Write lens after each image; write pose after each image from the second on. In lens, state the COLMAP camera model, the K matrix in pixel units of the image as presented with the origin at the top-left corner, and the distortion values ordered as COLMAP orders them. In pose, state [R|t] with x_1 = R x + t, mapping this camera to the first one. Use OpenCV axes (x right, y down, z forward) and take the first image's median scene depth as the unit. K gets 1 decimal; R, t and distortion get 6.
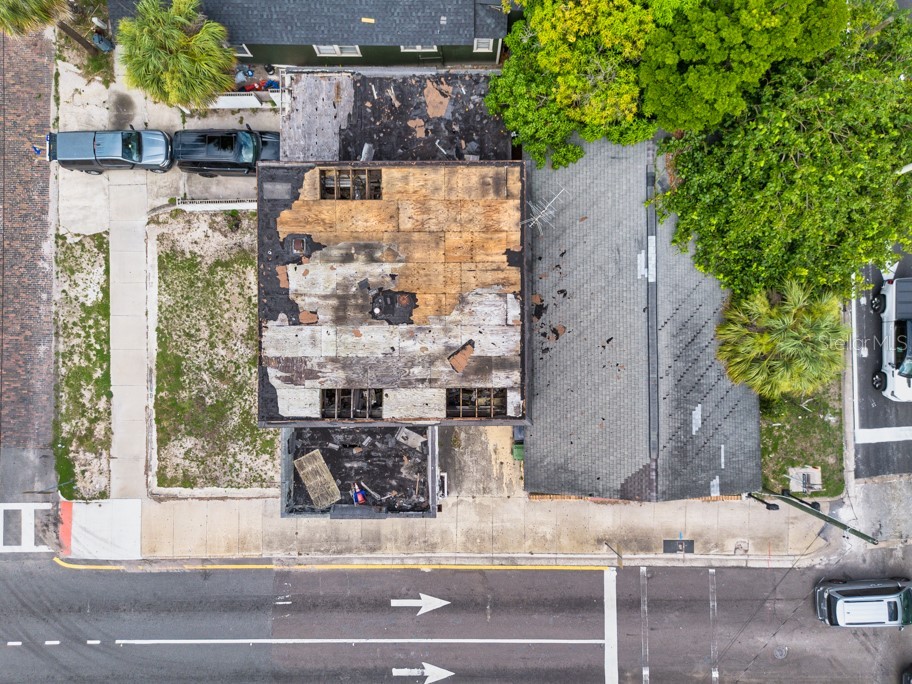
lens RADIAL K [[658.8, 0, 455.2], [0, 658.8, 343.4], [0, 0, 1]] dist [0.059896, -0.059797]
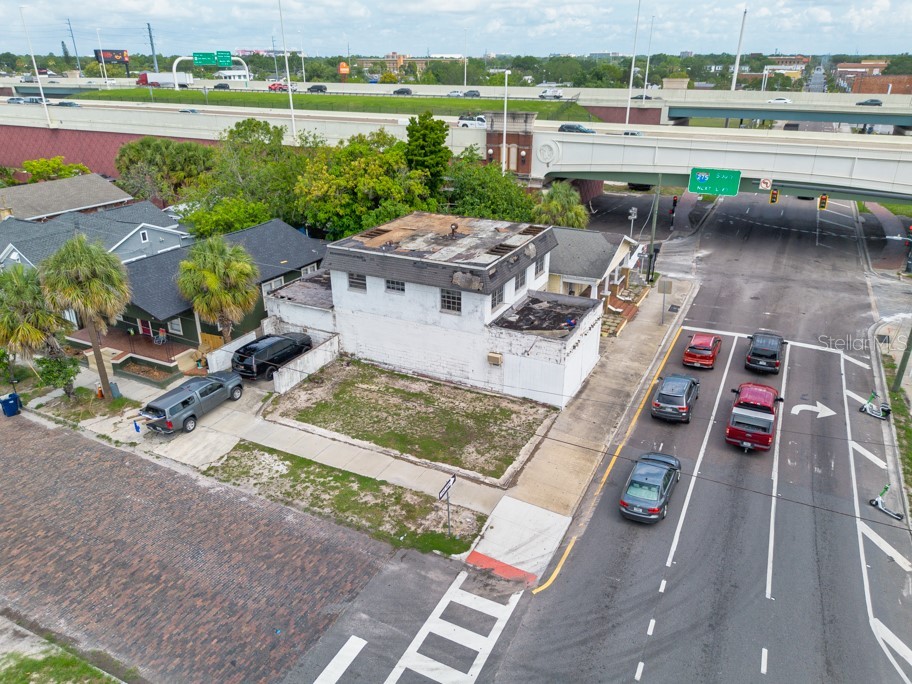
lens RADIAL K [[651.5, 0, 455.8], [0, 651.5, 343.0], [0, 0, 1]] dist [0.066508, -0.071081]
pose [[0.454471, -0.351406, 0.818517, -1.130270], [0.890754, 0.183054, -0.415990, 0.496707], [-0.003651, 0.918153, 0.396209, 0.484549]]
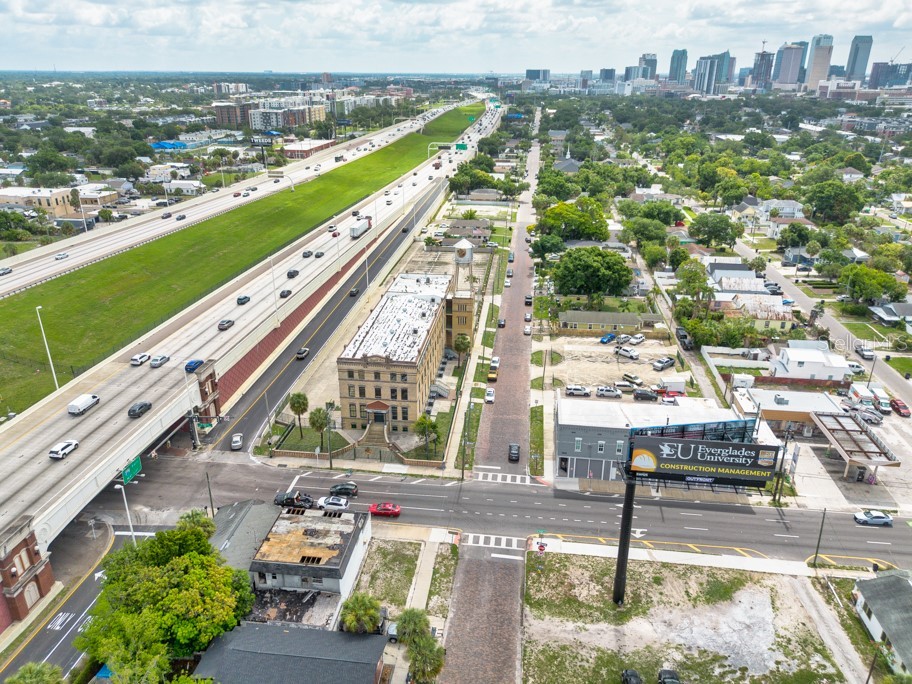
lens RADIAL K [[656.3, 0, 455.5], [0, 656.3, 341.6], [0, 0, 1]] dist [0.067862, -0.074385]
pose [[-0.992126, -0.046642, 0.116239, -0.870275], [0.125247, -0.370378, 0.920398, -1.999480], [0.000123, 0.927709, 0.373303, -0.813721]]
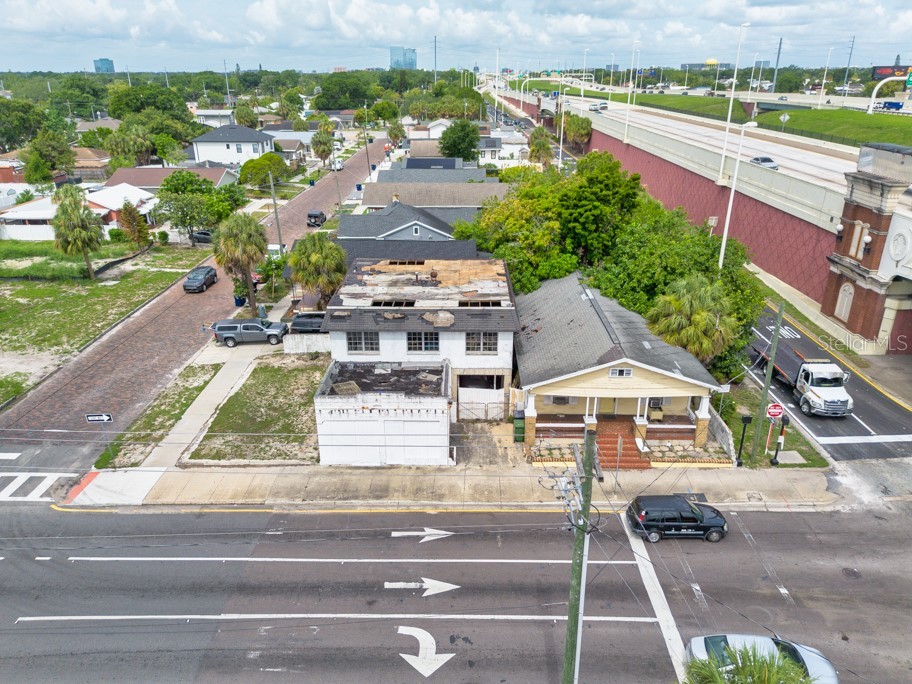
lens RADIAL K [[649.3, 0, 455.5], [0, 649.3, 341.1], [0, 0, 1]] dist [0.064421, -0.067775]
pose [[0.999757, 0.009253, -0.019986, 0.006411], [-0.022008, 0.385042, -0.922637, 1.116391], [-0.000842, 0.922853, 0.385152, 0.413419]]
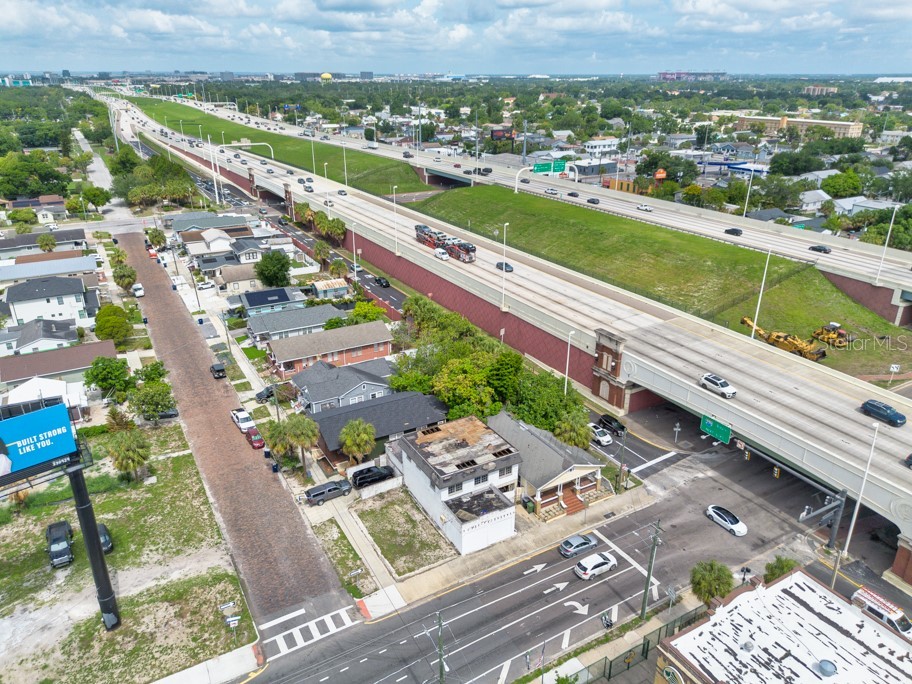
lens RADIAL K [[653.9, 0, 456.2], [0, 653.9, 330.1], [0, 0, 1]] dist [0.058770, -0.061431]
pose [[0.869046, -0.173132, 0.463449, -1.111285], [0.494637, 0.322435, -0.807075, 1.713951], [-0.009702, 0.930624, 0.365848, -0.466832]]
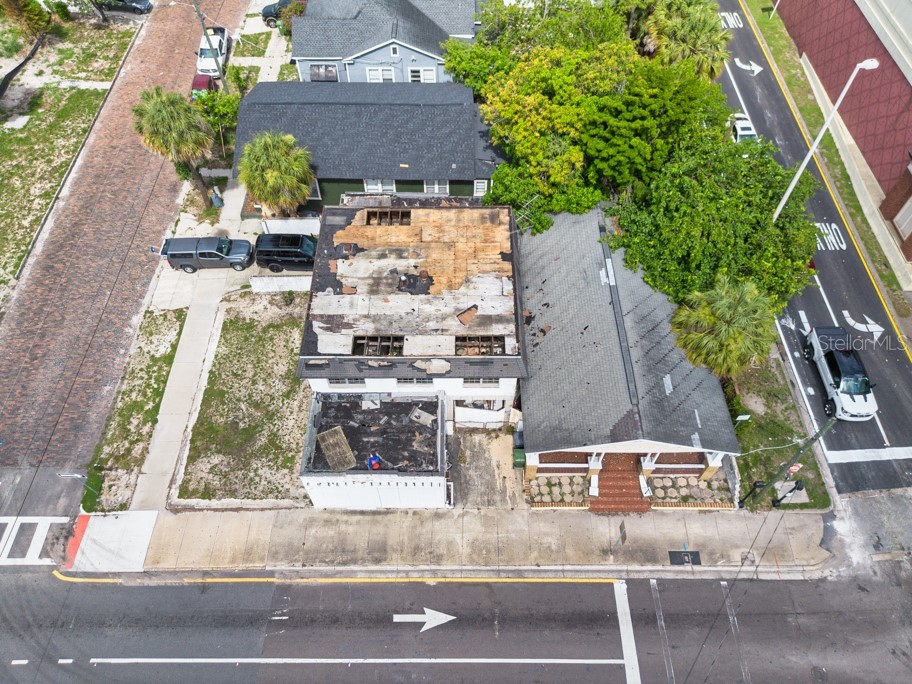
lens RADIAL K [[653.9, 0, 455.4], [0, 653.9, 342.0], [0, 0, 1]] dist [0.059506, -0.059718]
pose [[0.999978, 0.006625, 0.000836, -0.011433], [-0.004963, 0.821179, -0.570649, 0.606114], [-0.004467, 0.570632, 0.821194, 0.002118]]
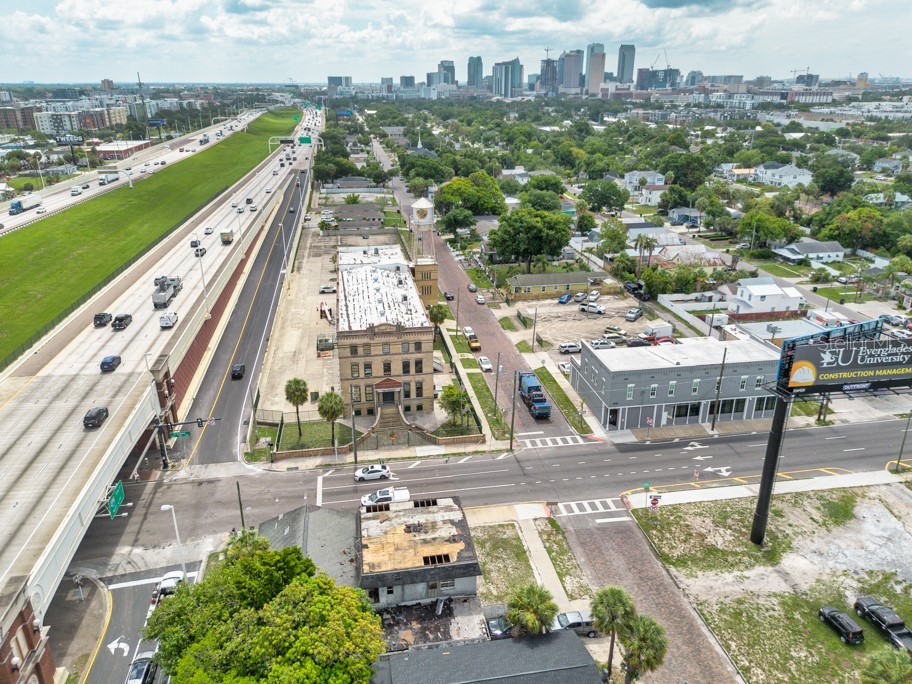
lens RADIAL K [[653.9, 0, 455.4], [0, 653.9, 342.0], [0, 0, 1]] dist [0.059506, -0.059718]
pose [[-0.987194, 0.066570, -0.144972, 0.048865], [-0.159257, -0.358520, 0.919837, -1.652110], [0.009259, 0.931145, 0.364531, -0.438826]]
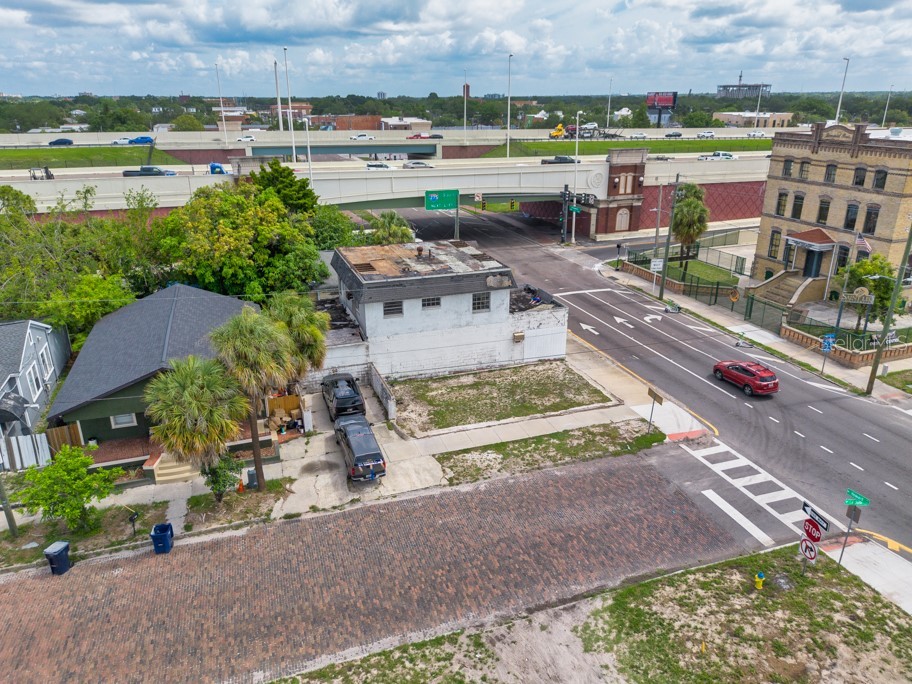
lens RADIAL K [[649.3, 0, 455.5], [0, 649.3, 341.1], [0, 0, 1]] dist [0.064421, -0.067775]
pose [[-0.325384, -0.325277, 0.887874, -1.419536], [0.945581, -0.112801, 0.305208, -0.435757], [0.000876, 0.938867, 0.344279, 0.464494]]
